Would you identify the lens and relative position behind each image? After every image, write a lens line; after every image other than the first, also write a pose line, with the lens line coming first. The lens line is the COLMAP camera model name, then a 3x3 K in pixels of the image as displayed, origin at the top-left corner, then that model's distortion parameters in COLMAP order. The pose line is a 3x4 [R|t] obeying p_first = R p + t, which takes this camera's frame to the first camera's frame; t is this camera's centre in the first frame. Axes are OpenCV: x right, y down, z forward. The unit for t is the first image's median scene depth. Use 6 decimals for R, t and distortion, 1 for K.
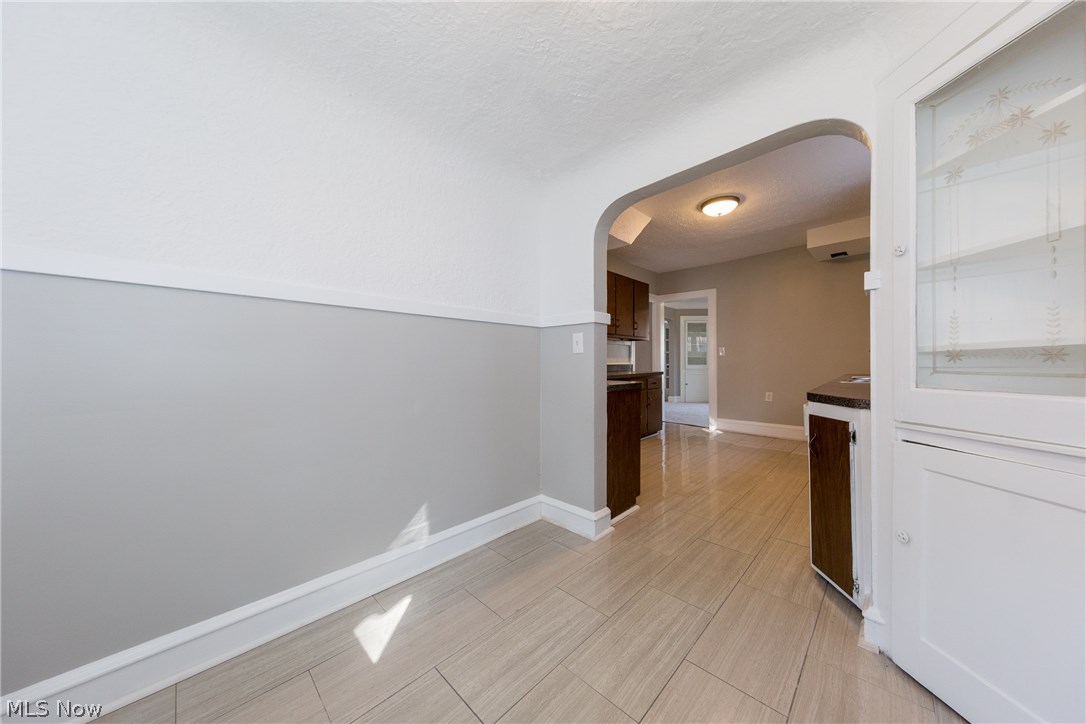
lens RADIAL K [[363.6, 0, 543.0], [0, 363.6, 362.0], [0, 0, 1]] dist [-0.000122, 0.000020]
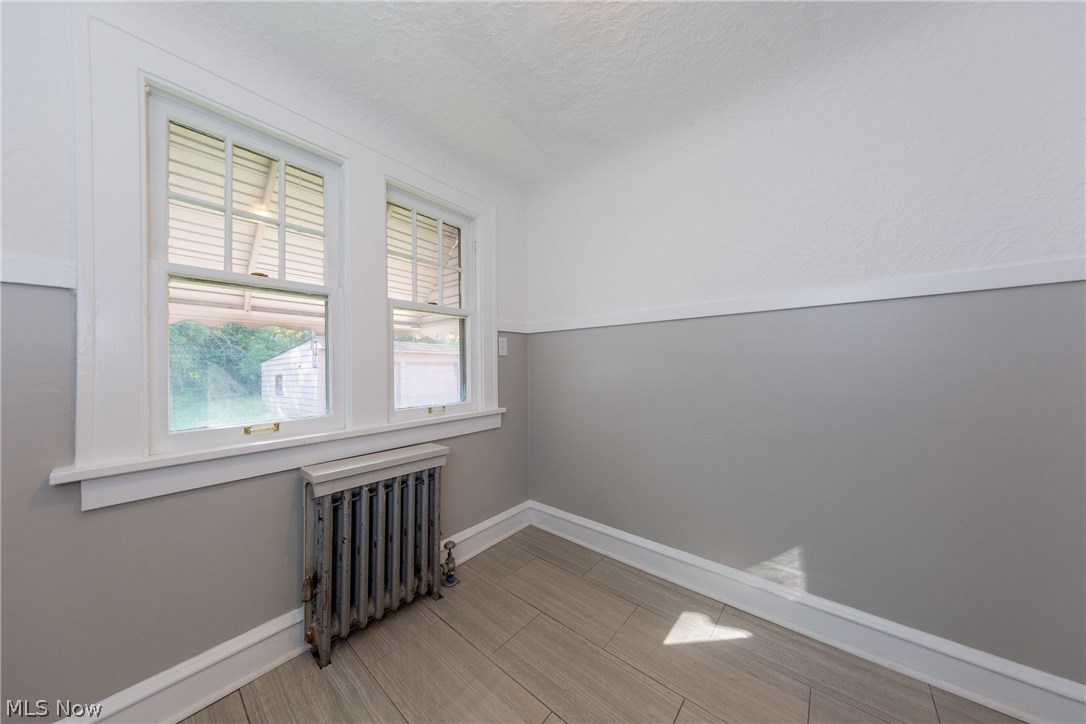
lens RADIAL K [[340.8, 0, 543.0], [0, 340.8, 362.0], [0, 0, 1]] dist [-0.000768, -0.000066]
pose [[0.094554, -0.001221, -0.995519, 0.410296], [-0.010400, 0.999943, -0.002214, -0.006876], [0.995465, 0.010562, 0.094536, 0.421667]]
